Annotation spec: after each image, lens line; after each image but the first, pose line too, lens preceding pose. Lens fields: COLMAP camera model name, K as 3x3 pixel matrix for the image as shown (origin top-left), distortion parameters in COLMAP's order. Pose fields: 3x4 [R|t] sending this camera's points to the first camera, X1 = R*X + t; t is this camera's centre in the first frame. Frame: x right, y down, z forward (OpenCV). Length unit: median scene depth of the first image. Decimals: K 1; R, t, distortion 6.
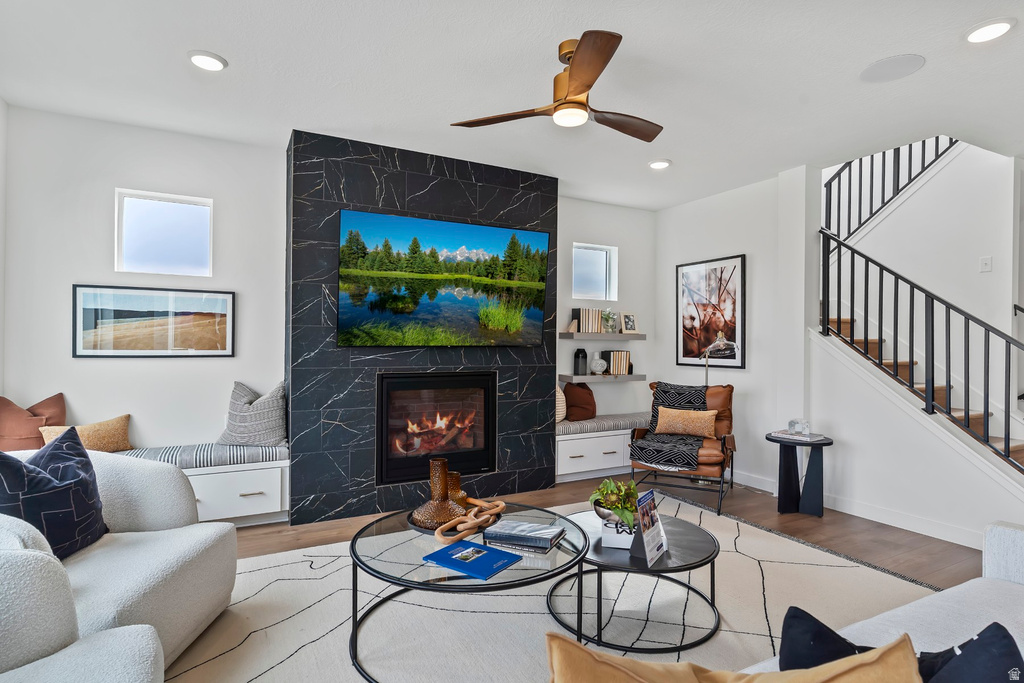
lens RADIAL K [[504.1, 0, 508.9], [0, 504.1, 346.4], [0, 0, 1]] dist [-0.005979, 0.002012]
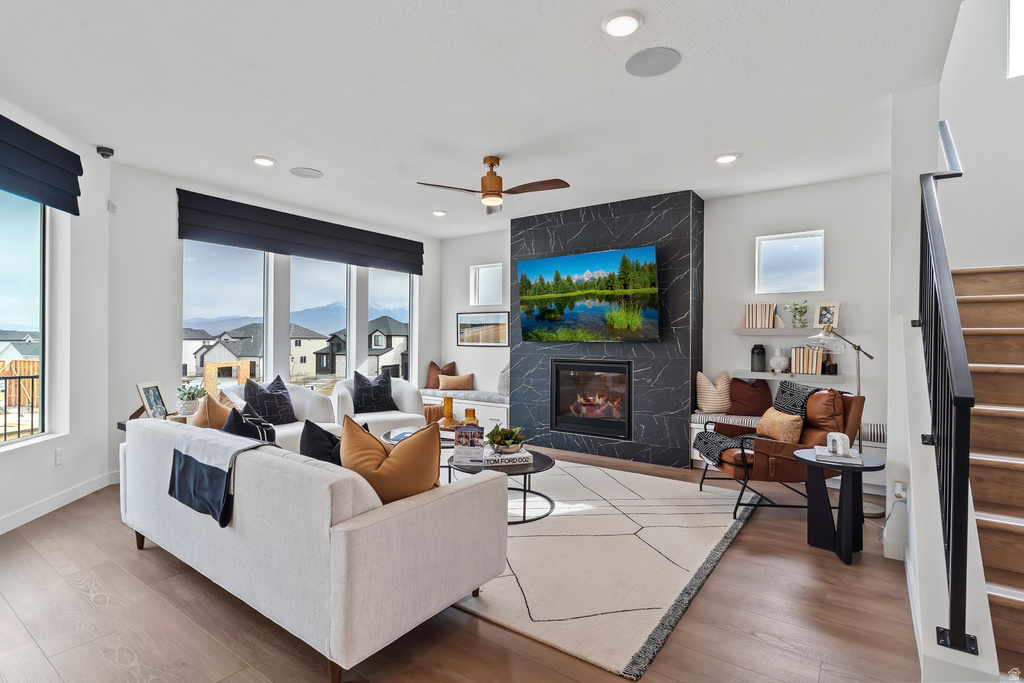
lens RADIAL K [[504.1, 0, 509.4], [0, 504.1, 341.6], [0, 0, 1]] dist [-0.005979, 0.002012]
pose [[0.450039, 0.000484, -0.893009, 1.070082], [-0.005139, 0.999985, -0.002048, 0.004646], [0.892994, 0.005511, 0.450034, 0.175327]]
